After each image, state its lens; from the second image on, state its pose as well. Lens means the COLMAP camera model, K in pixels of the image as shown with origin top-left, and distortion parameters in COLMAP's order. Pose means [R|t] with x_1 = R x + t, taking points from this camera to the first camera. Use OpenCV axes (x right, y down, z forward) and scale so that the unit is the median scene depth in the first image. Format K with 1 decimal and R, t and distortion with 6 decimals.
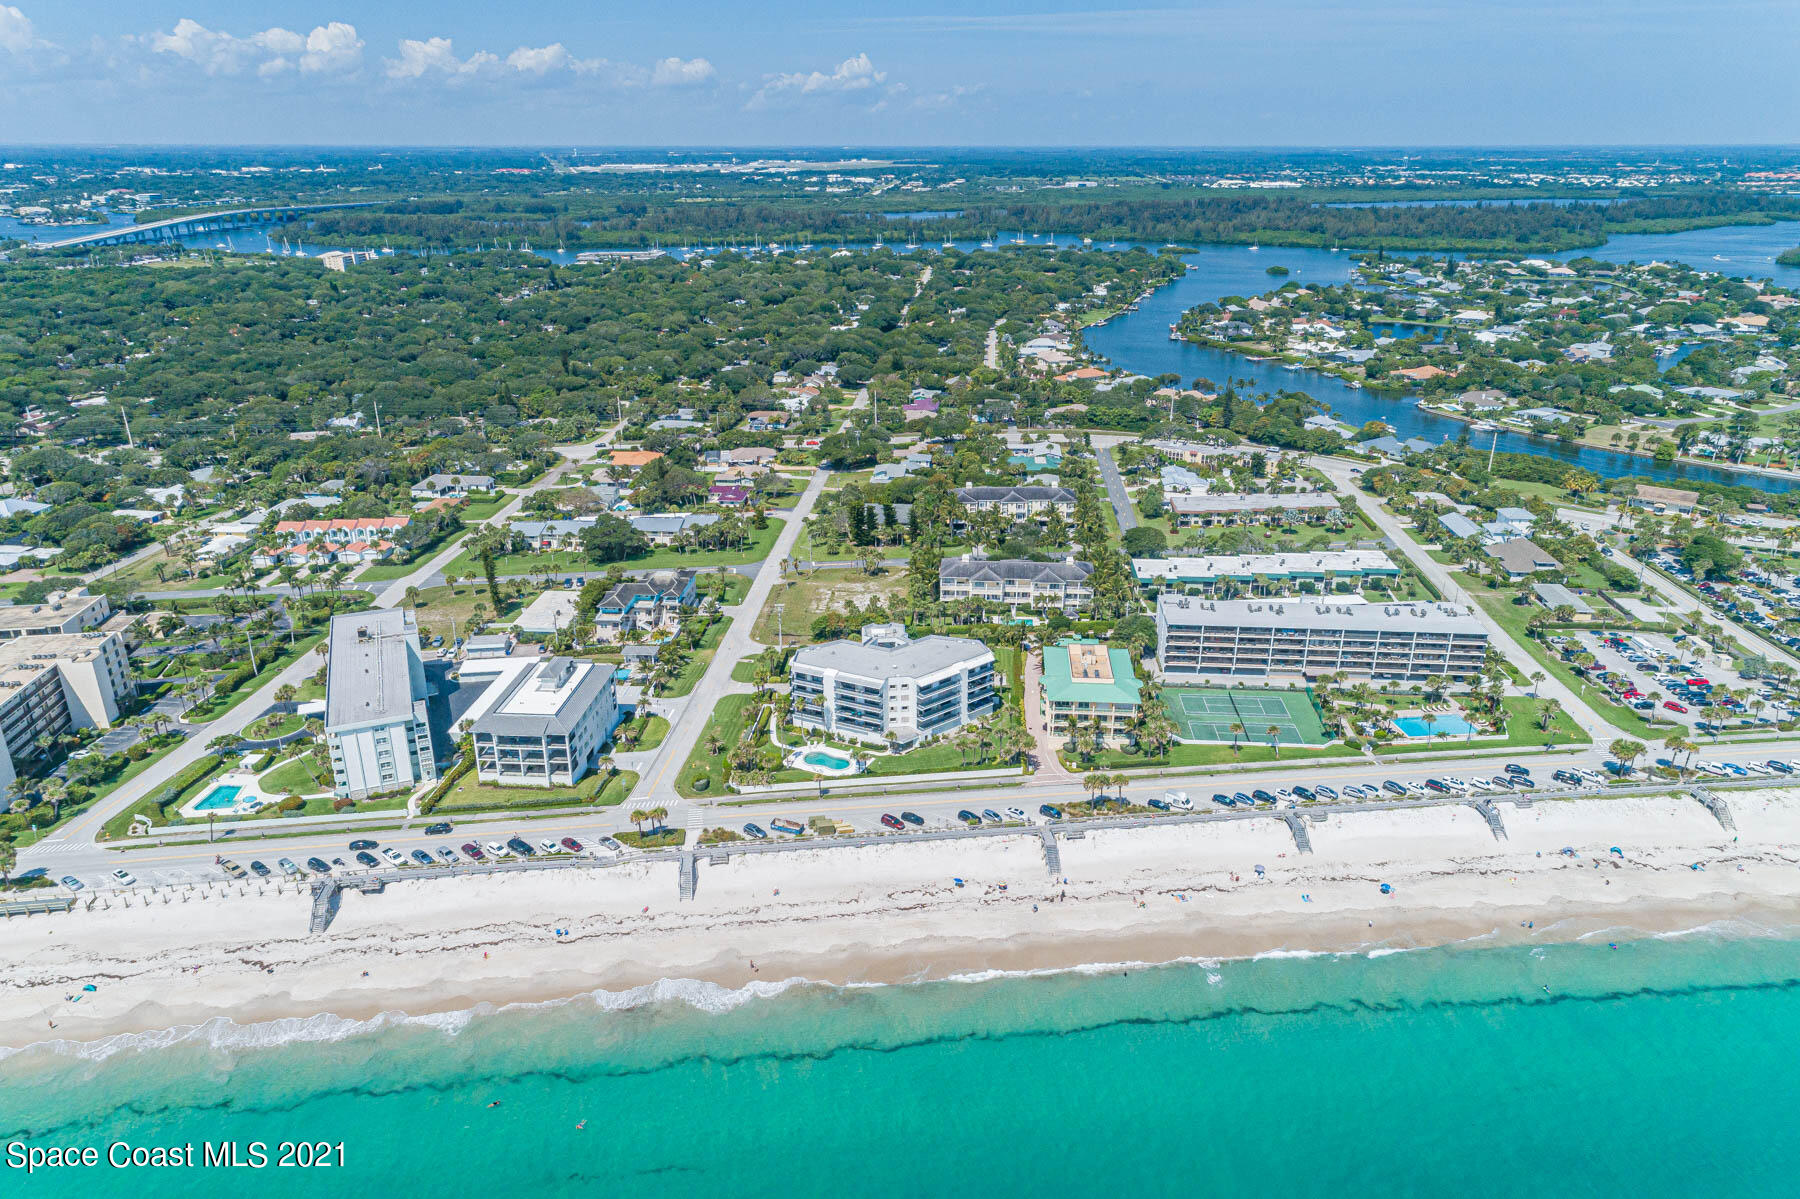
lens RADIAL K [[1206.4, 0, 909.2], [0, 1206.4, 600.0], [0, 0, 1]] dist [0.017773, 0.007152]
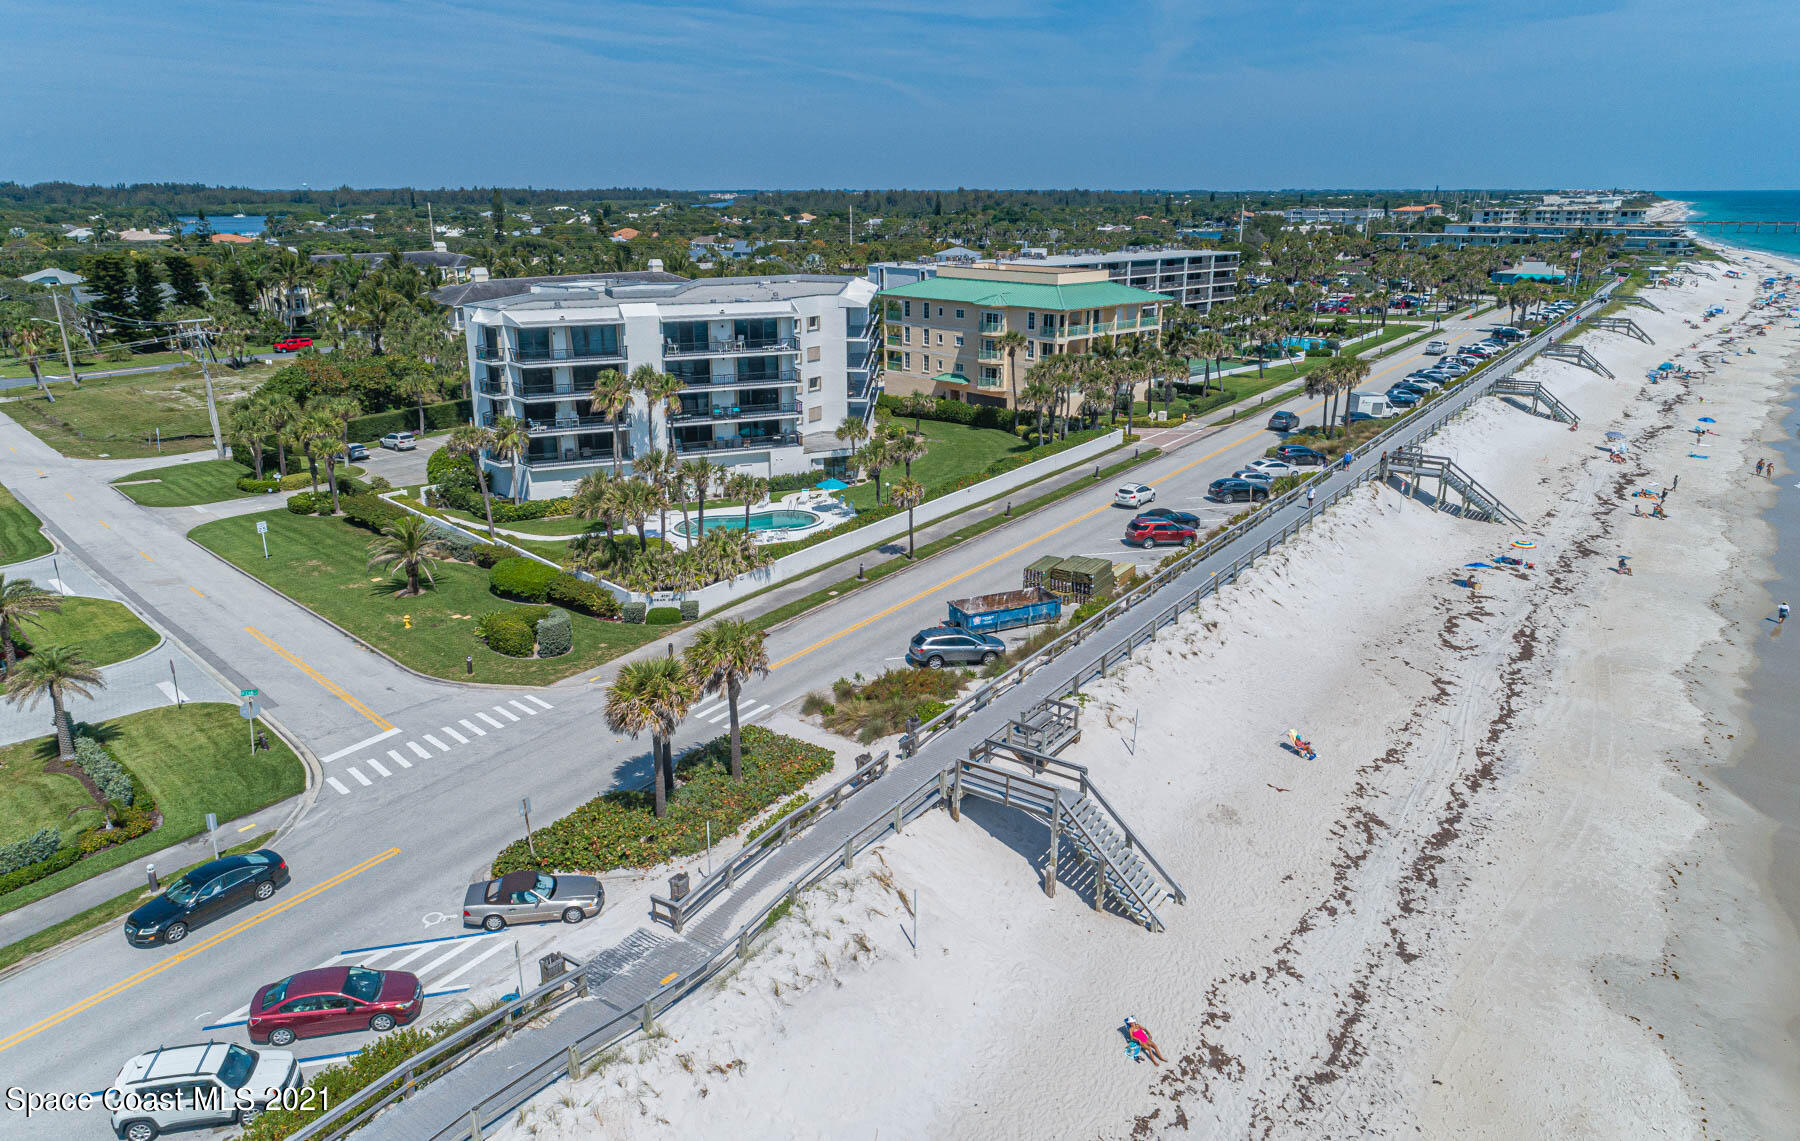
lens RADIAL K [[1198.3, 0, 900.0], [0, 1198.3, 570.5], [0, 0, 1]] dist [0.014526, 0.000190]
pose [[0.676813, -0.231412, 0.698837, -0.276201], [0.271050, 0.960952, 0.055700, 0.135224], [-0.684438, 0.151721, 0.713109, 0.703885]]
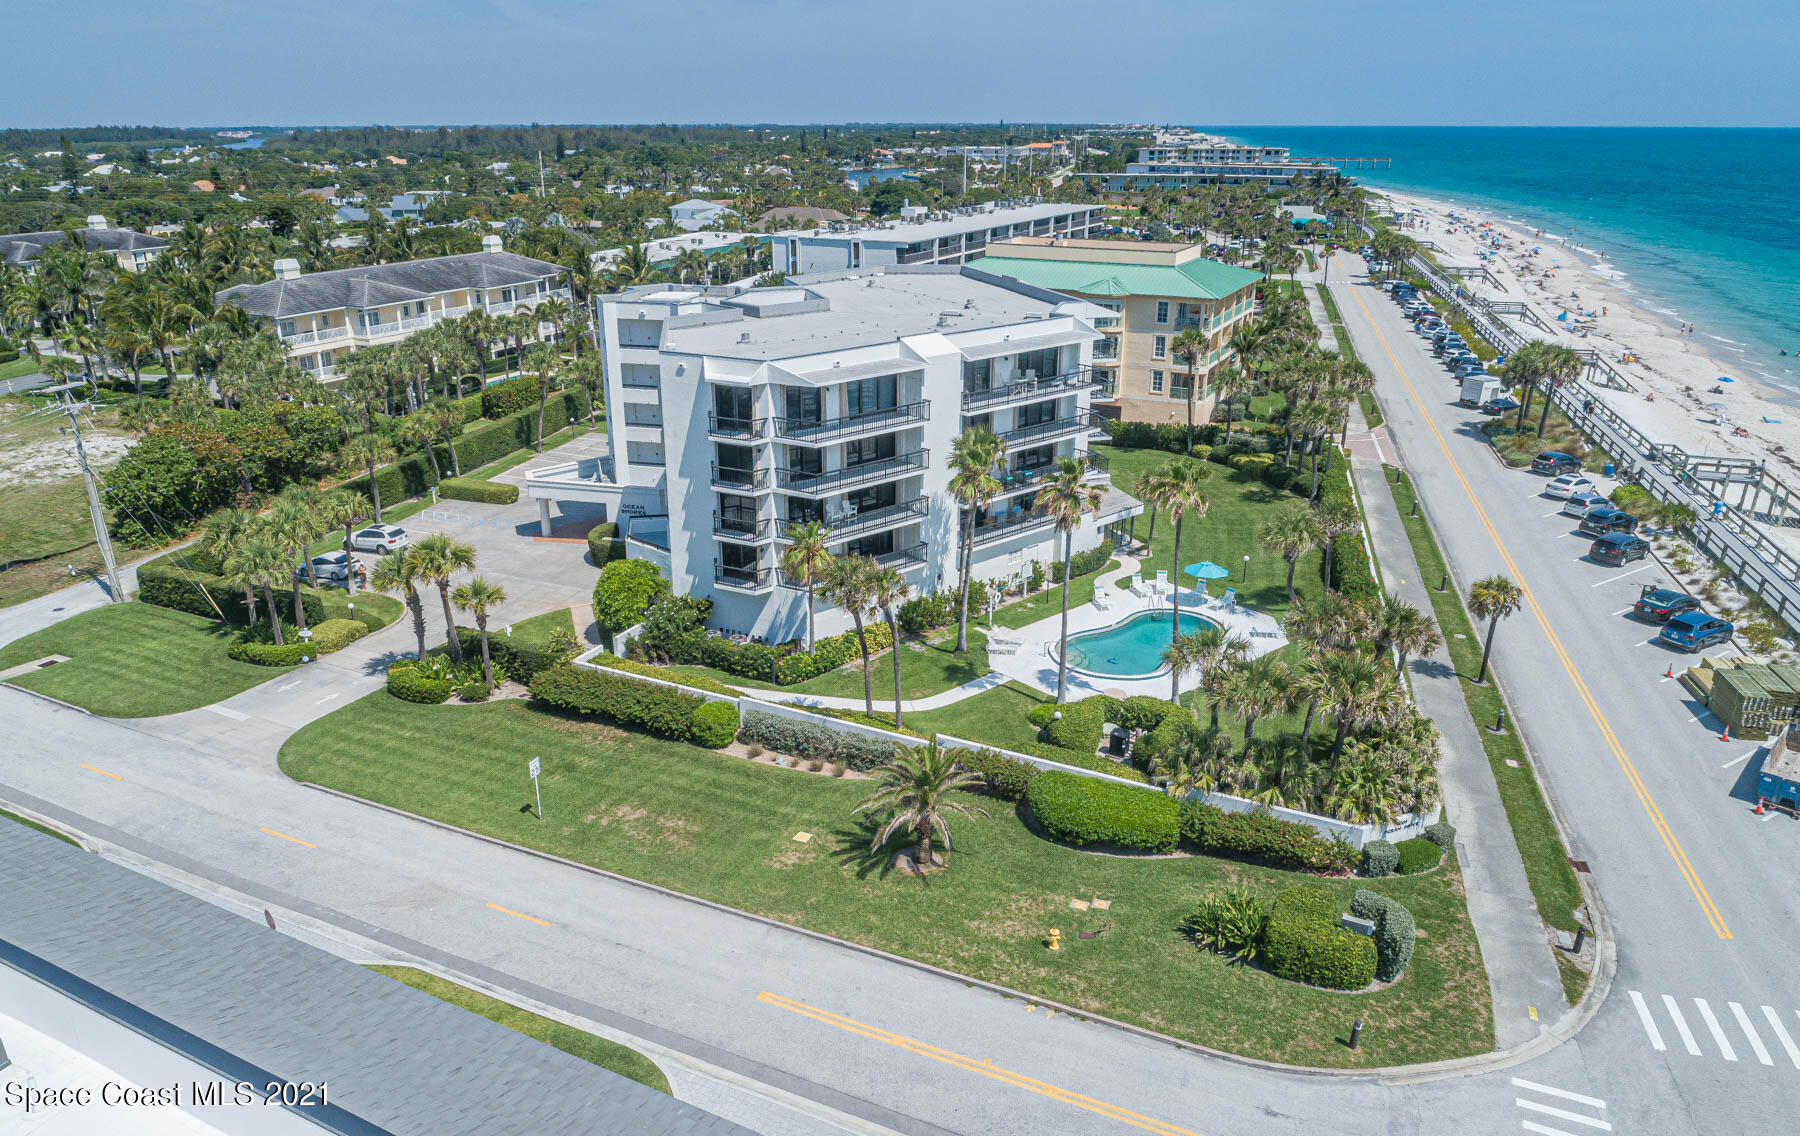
lens RADIAL K [[1257.5, 0, 891.9], [0, 1257.5, 608.1], [0, 0, 1]] dist [-0.007483, -0.001825]
pose [[0.414056, -0.337459, 0.845387, -0.298677], [0.334241, 0.920228, 0.203628, 0.055269], [-0.846665, 0.198249, 0.493818, 0.888146]]
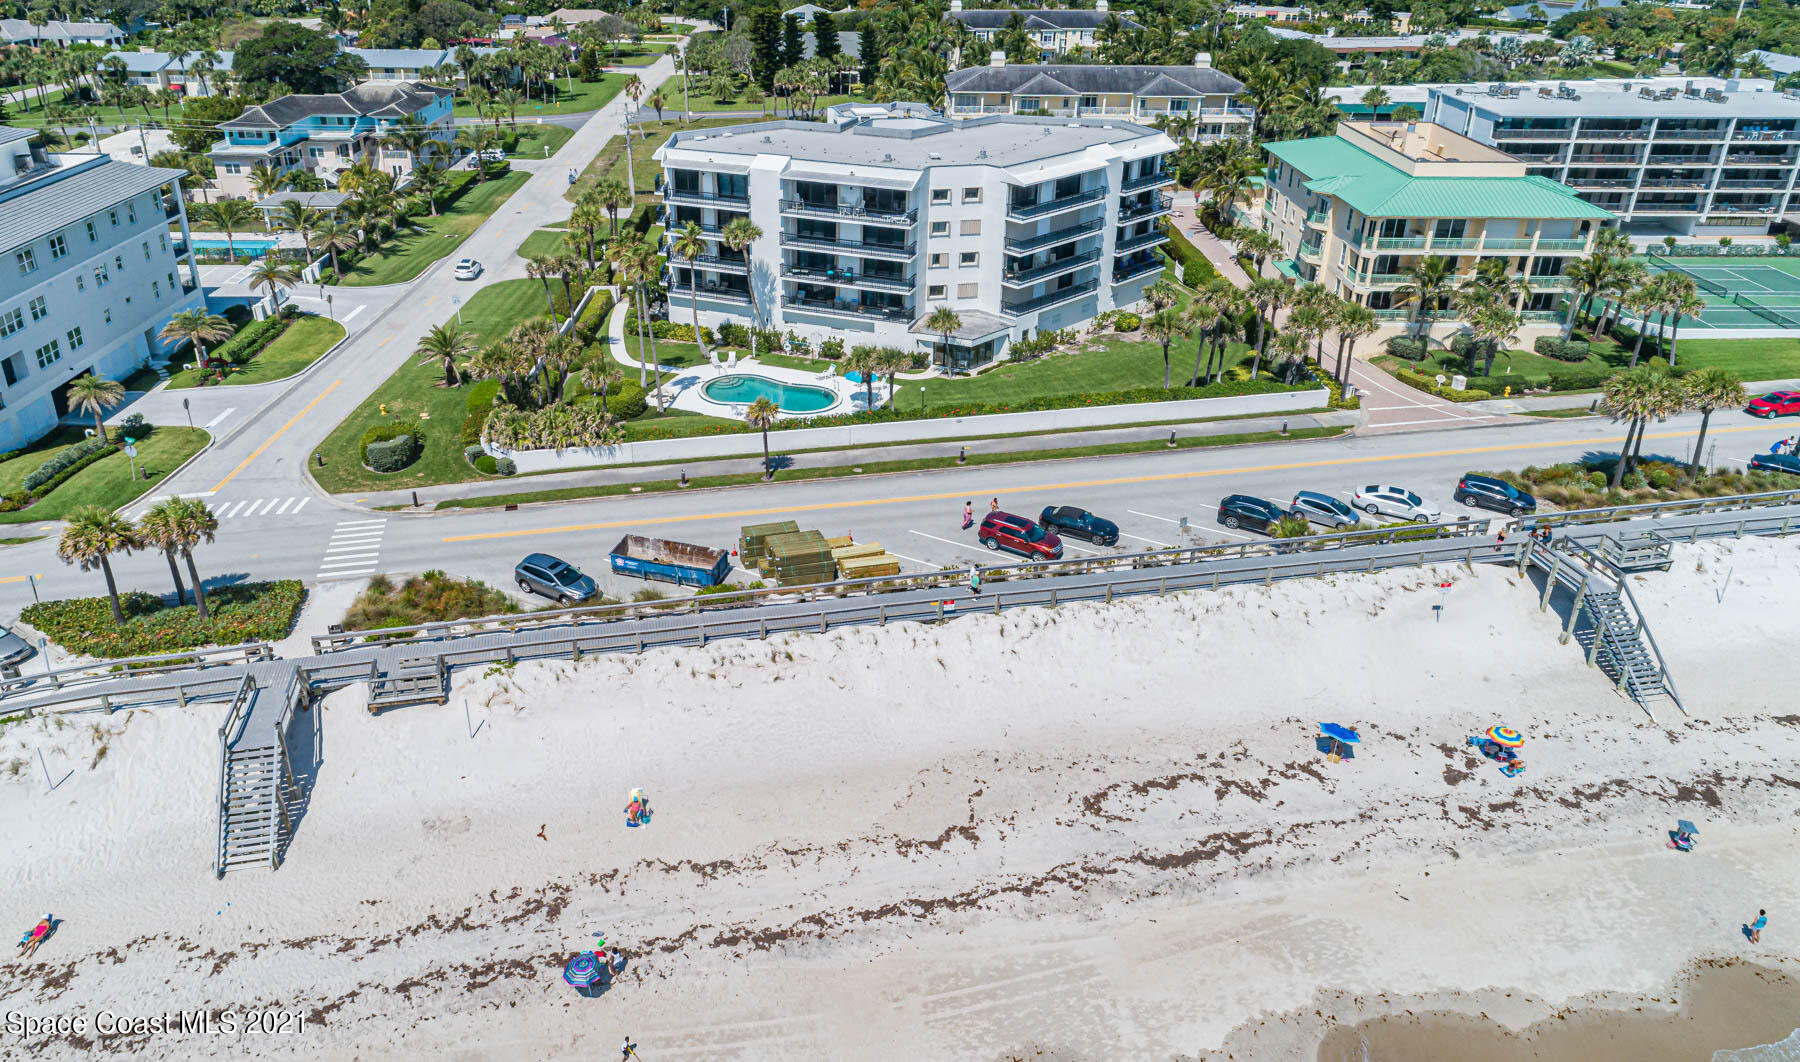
lens RADIAL K [[1272.6, 0, 870.4], [0, 1272.6, 457.9], [0, 0, 1]] dist [0.028781, 0.000209]
pose [[0.996932, -0.027330, 0.073353, -0.064802], [0.022546, 0.997613, 0.065265, 0.124923], [-0.074961, -0.063411, 0.995168, 0.602109]]
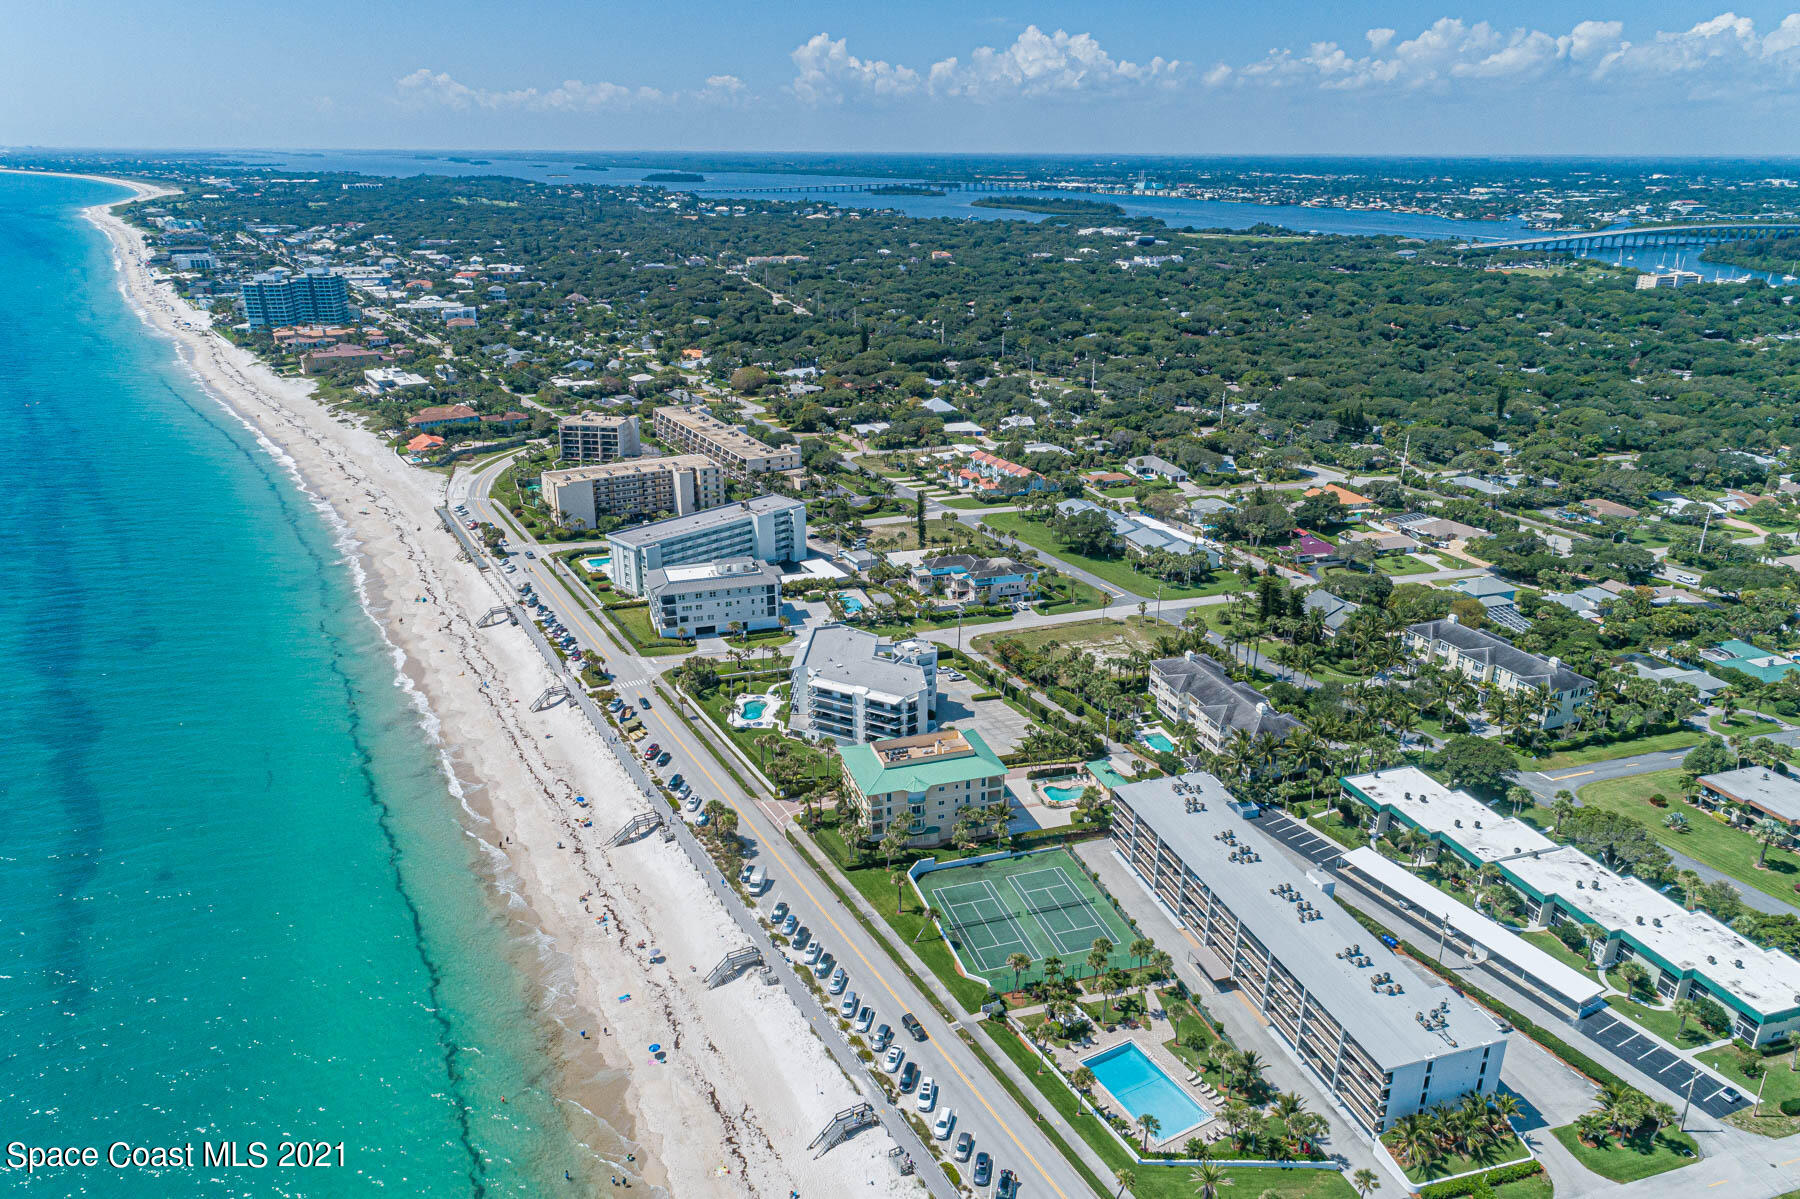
lens RADIAL K [[1206.4, 0, 909.2], [0, 1206.4, 600.0], [0, 0, 1]] dist [0.017773, 0.007152]
pose [[0.378987, 0.331132, -0.864130, 0.884128], [-0.337820, 0.918850, 0.203940, -0.226721], [0.861537, 0.214629, 0.460095, 0.573730]]
